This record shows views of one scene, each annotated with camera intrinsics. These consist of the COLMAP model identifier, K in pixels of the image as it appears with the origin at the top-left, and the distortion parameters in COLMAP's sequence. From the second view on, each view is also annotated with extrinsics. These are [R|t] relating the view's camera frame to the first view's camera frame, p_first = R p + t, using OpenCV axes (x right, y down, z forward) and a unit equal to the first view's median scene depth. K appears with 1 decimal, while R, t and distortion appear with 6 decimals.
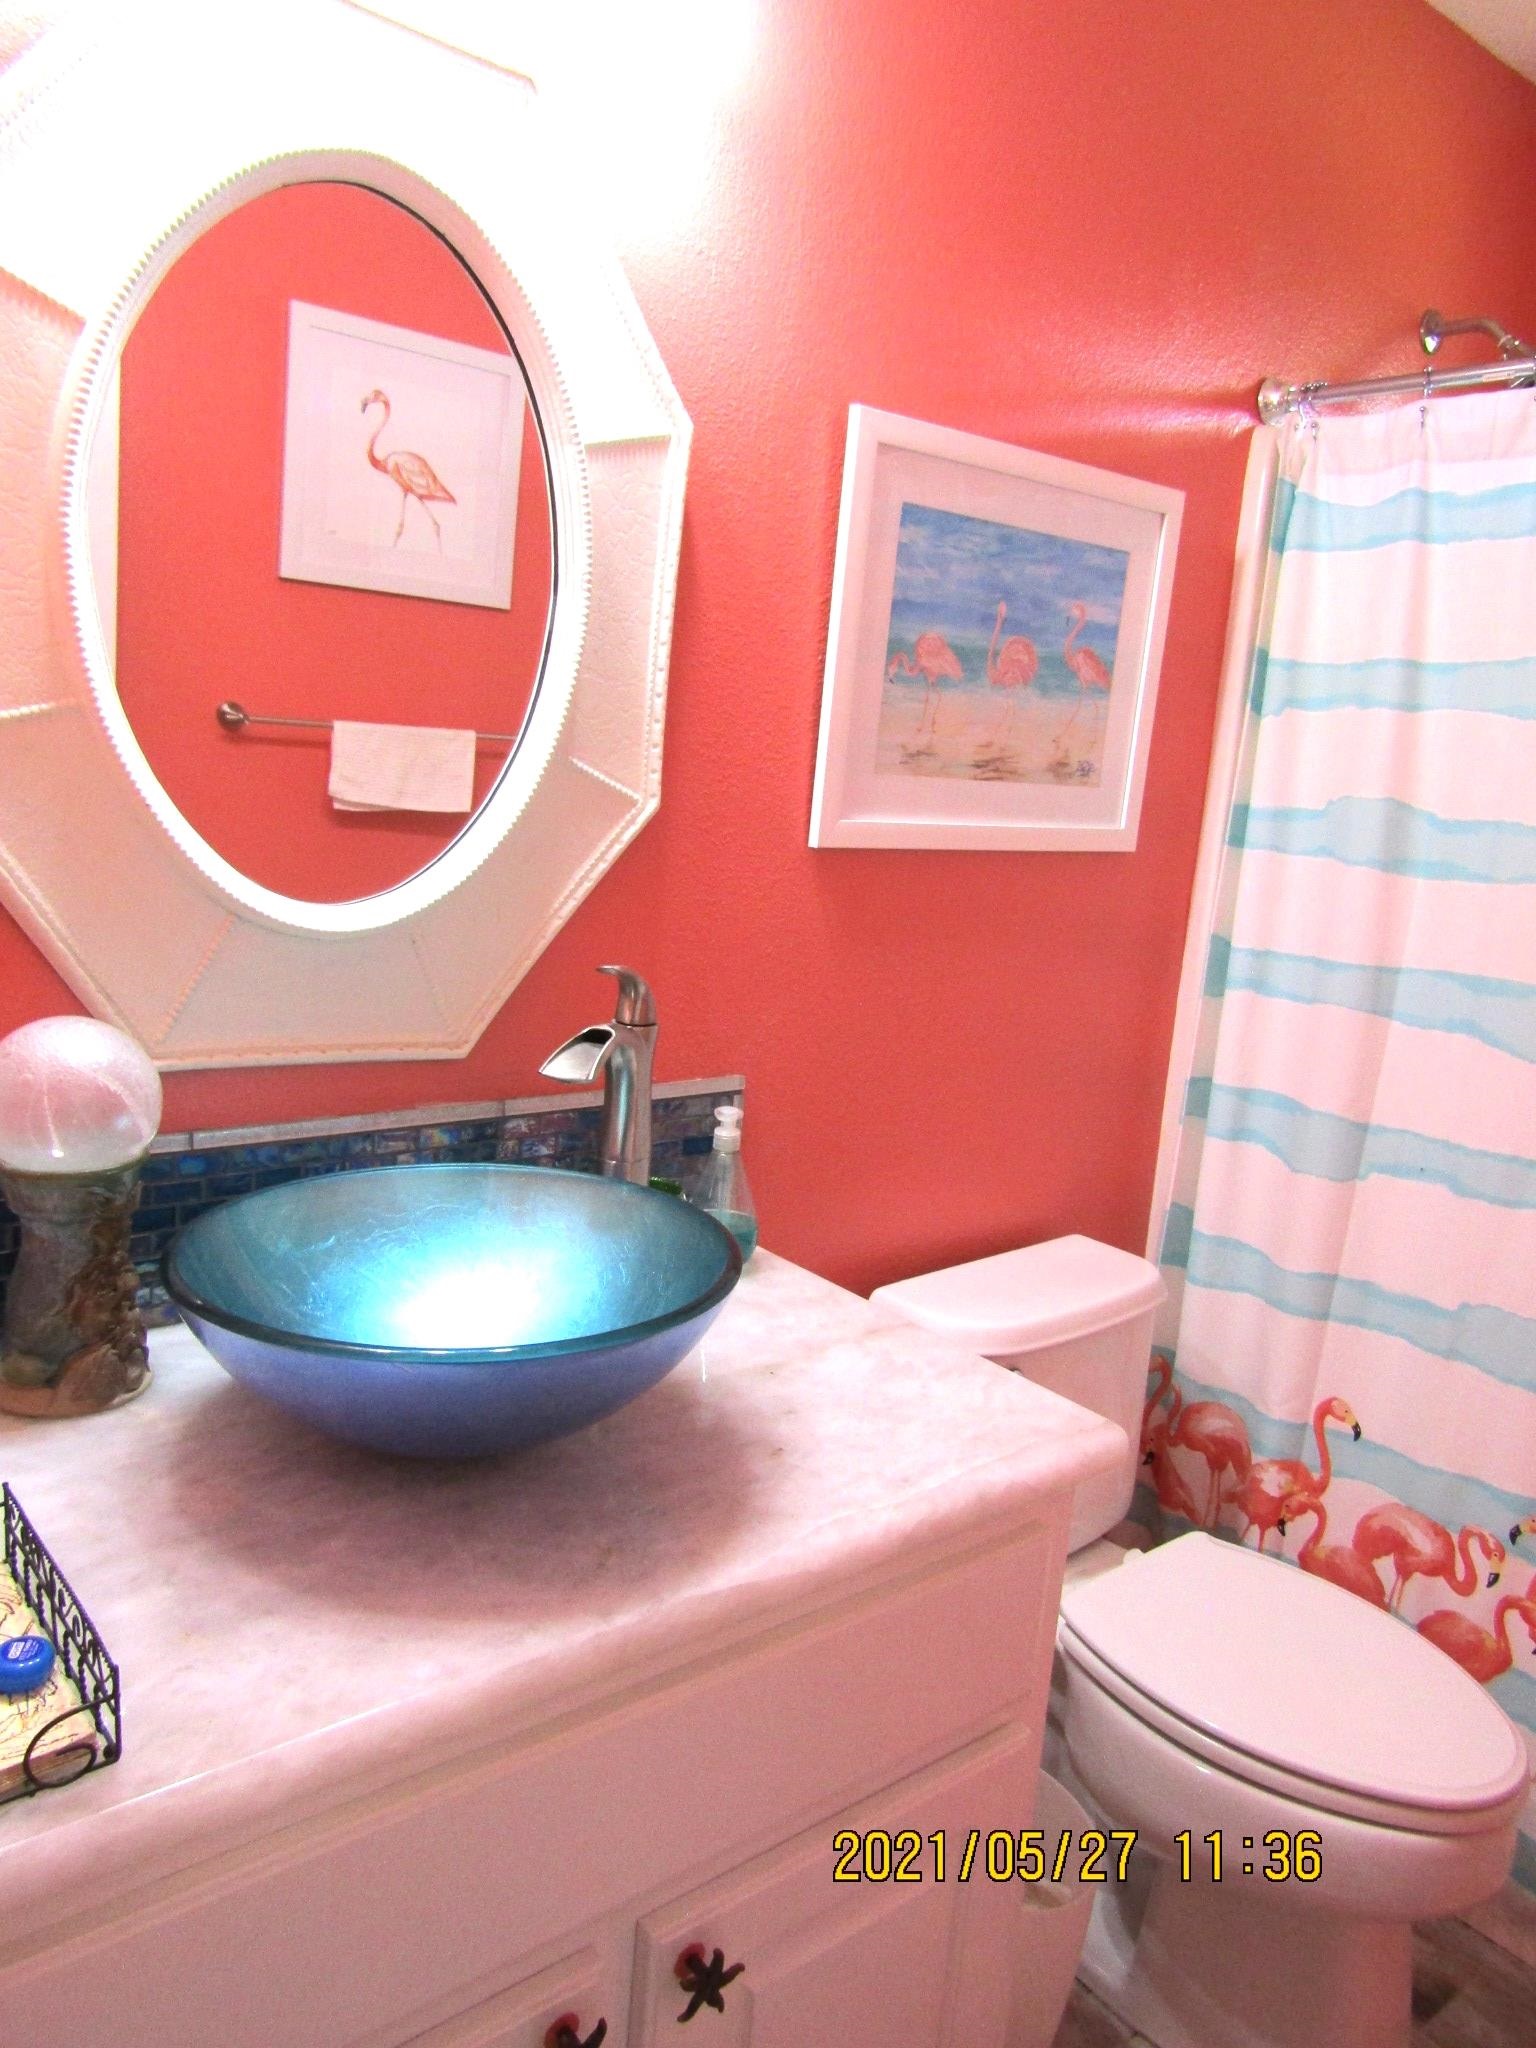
lens RADIAL K [[1464.0, 0, 768.0], [0, 1464.0, 1024.0], [0, 0, 1]] dist [-0.007542, 0.000530]
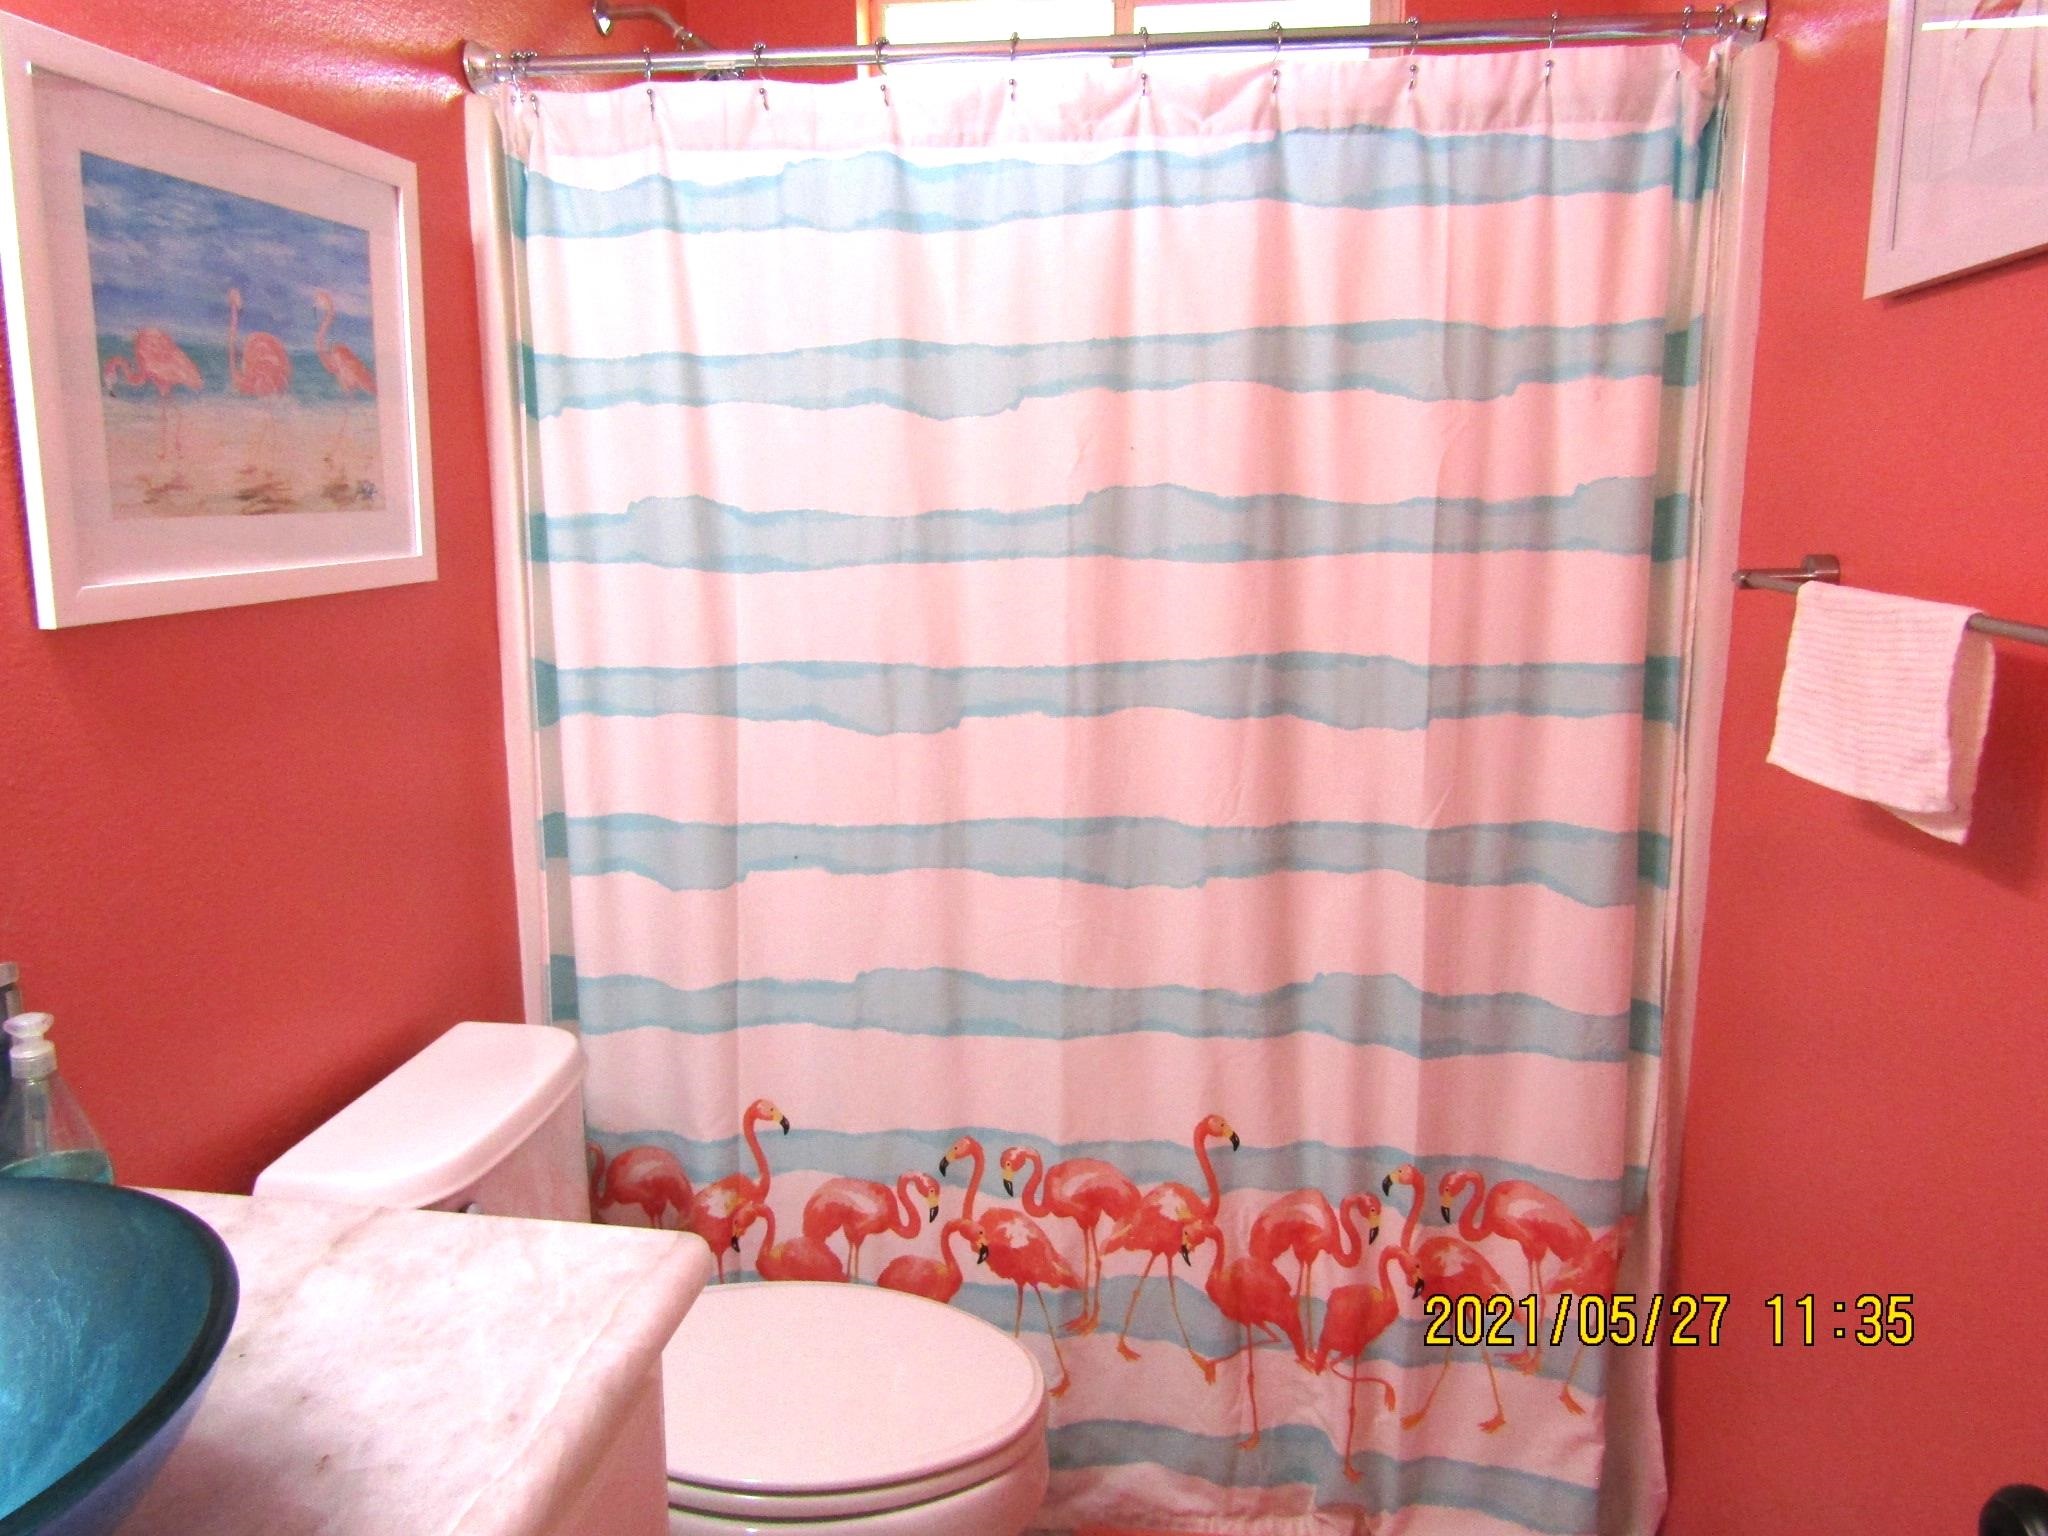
lens RADIAL K [[1464.0, 0, 1029.7], [0, 1464.0, 767.0], [0, 0, 1]] dist [-0.007542, 0.000530]
pose [[0.732892, -0.198908, 0.650619, -0.082896], [0.177592, 0.979084, 0.099278, -0.033978], [-0.656758, 0.042785, 0.752887, 0.122241]]
